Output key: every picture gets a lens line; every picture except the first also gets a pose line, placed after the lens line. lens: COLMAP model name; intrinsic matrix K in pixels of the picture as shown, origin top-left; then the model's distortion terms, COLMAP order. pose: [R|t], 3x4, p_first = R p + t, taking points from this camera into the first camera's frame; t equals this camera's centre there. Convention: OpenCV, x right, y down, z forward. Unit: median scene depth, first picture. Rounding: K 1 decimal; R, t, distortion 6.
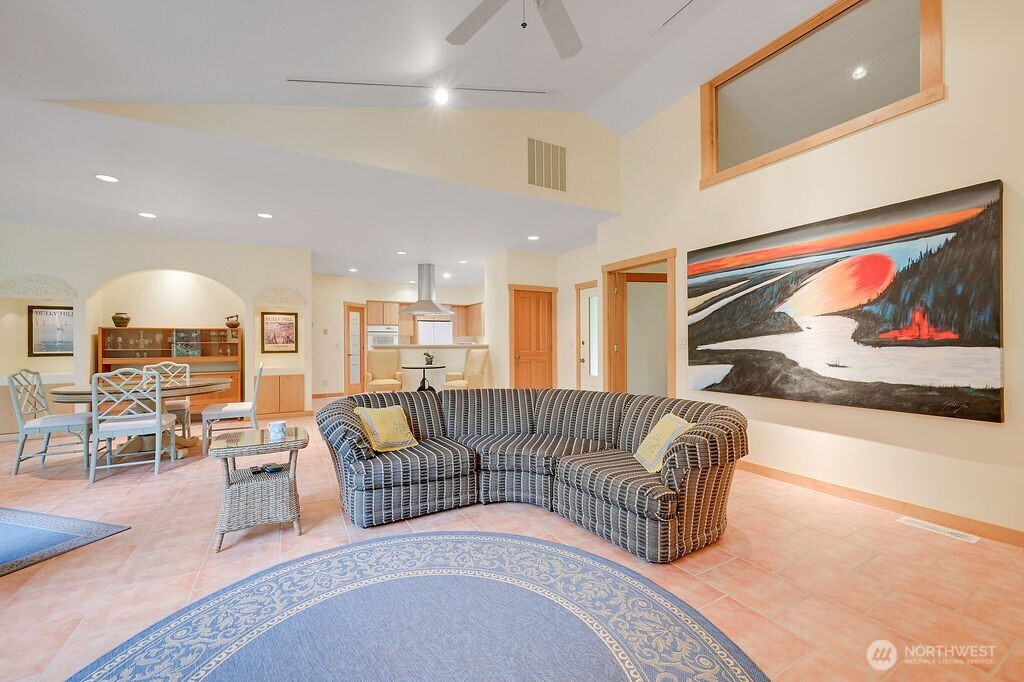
lens RADIAL K [[405.8, 0, 502.4], [0, 405.8, 346.7], [0, 0, 1]] dist [-0.005766, 0.001110]
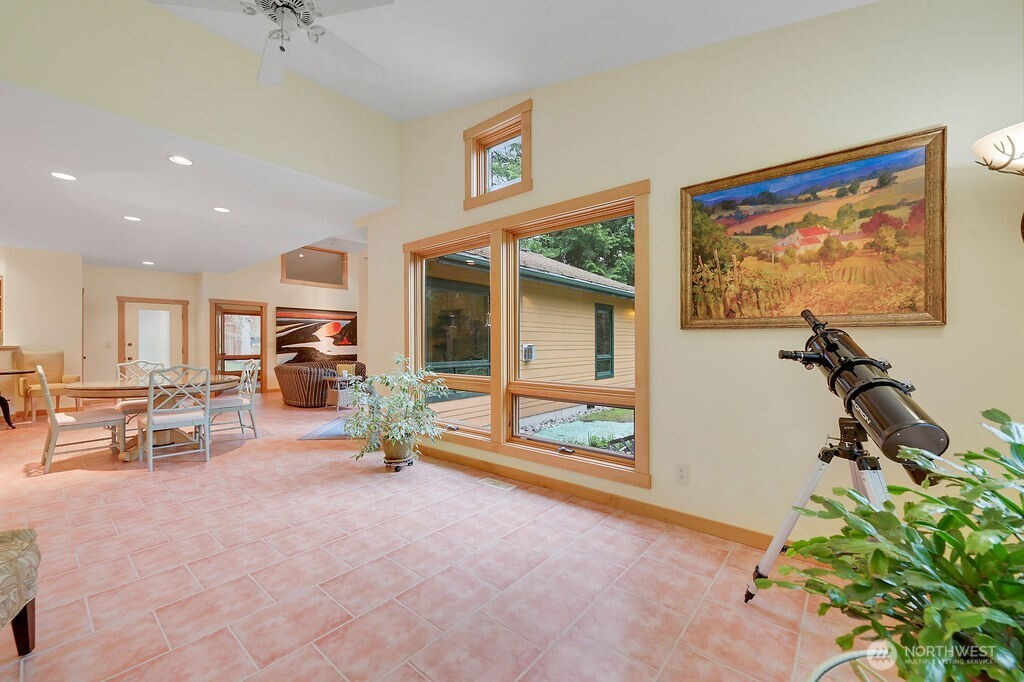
lens RADIAL K [[405.8, 0, 507.9], [0, 405.8, 337.6], [0, 0, 1]] dist [-0.005766, 0.001110]
pose [[-0.387764, 0.026199, 0.921386, -1.596456], [0.007434, 0.999652, -0.025296, 0.013485], [-0.921729, -0.002959, -0.387824, 0.496011]]
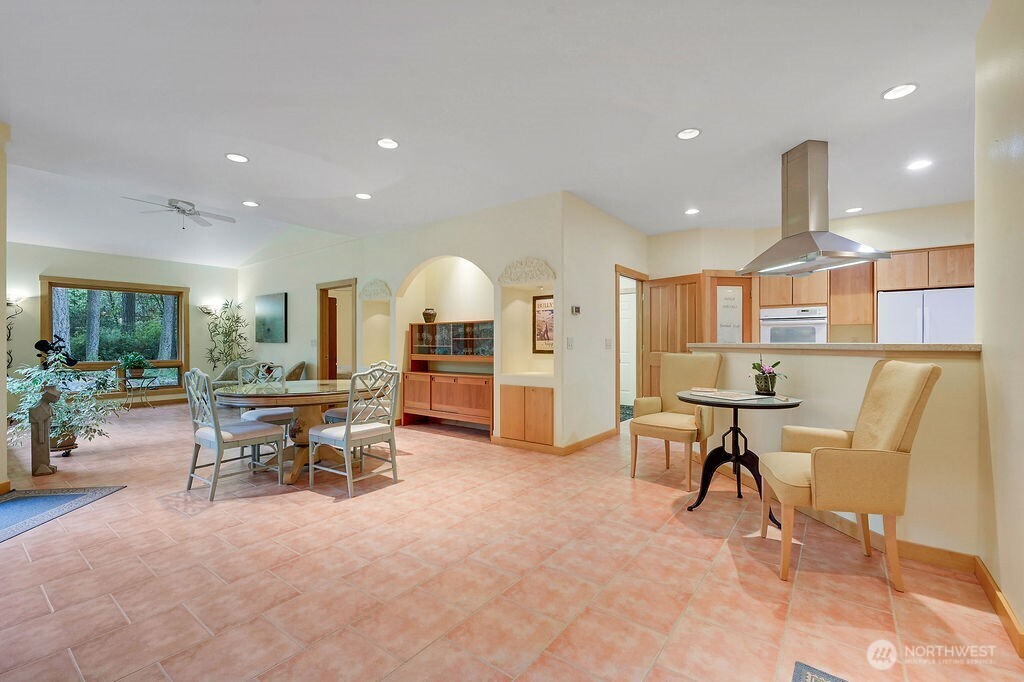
lens RADIAL K [[436.8, 0, 514.7], [0, 436.8, 343.9], [0, 0, 1]] dist [-0.004769, -0.000704]
pose [[0.425509, 0.010801, -0.904890, 0.127879], [-0.009398, 0.999928, 0.007517, -0.007420], [0.904906, 0.005305, 0.425579, 0.786411]]
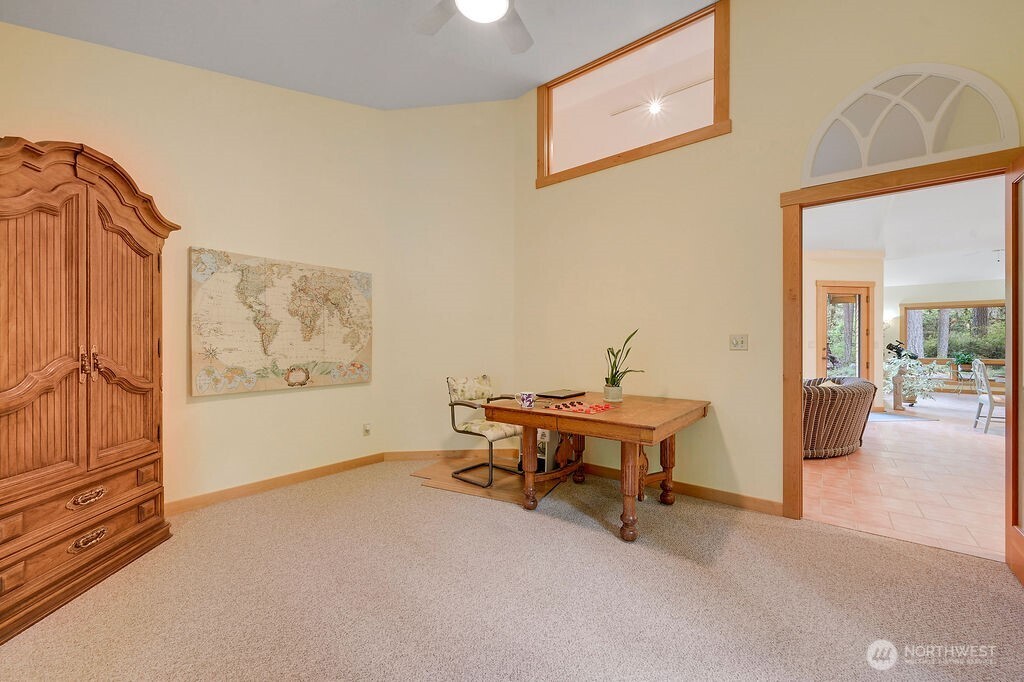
lens RADIAL K [[405.8, 0, 512.0], [0, 405.8, 344.8], [0, 0, 1]] dist [-0.005766, 0.001110]
pose [[-0.916669, 0.005961, -0.399602, 0.864538], [0.000798, 0.999914, 0.013085, -0.016181], [0.399646, 0.011676, -0.916595, 1.102661]]
